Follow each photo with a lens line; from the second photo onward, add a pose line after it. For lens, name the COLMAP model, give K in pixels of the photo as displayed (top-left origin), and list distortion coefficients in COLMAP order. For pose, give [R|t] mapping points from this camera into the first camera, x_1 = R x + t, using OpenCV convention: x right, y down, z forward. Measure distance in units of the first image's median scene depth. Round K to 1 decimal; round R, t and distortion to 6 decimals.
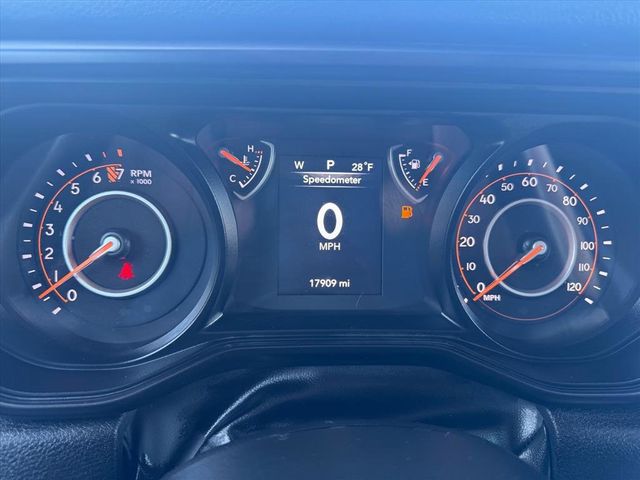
lens RADIAL K [[451.9, 0, 315.0], [0, 451.9, 238.4], [0, 0, 1]] dist [0.033290, -0.068510]
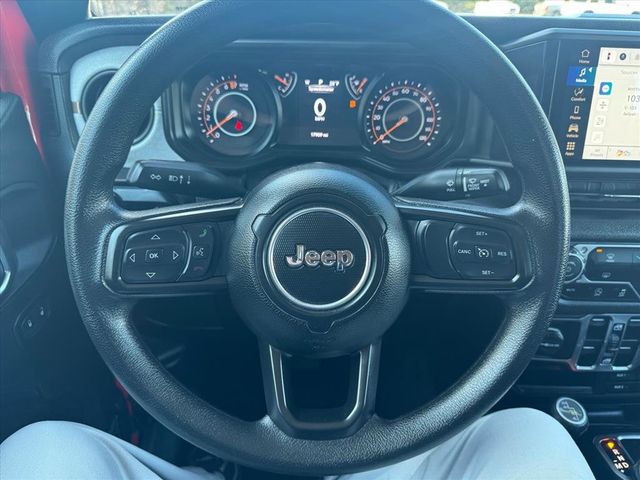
lens RADIAL K [[449.1, 0, 322.7], [0, 449.1, 241.5], [0, 0, 1]] dist [0.051138, -0.061076]
pose [[0.999346, 0.021470, -0.029101, 0.135781], [-0.015771, 0.982884, 0.183550, 0.225612], [0.032544, -0.182971, 0.982579, -1.502595]]
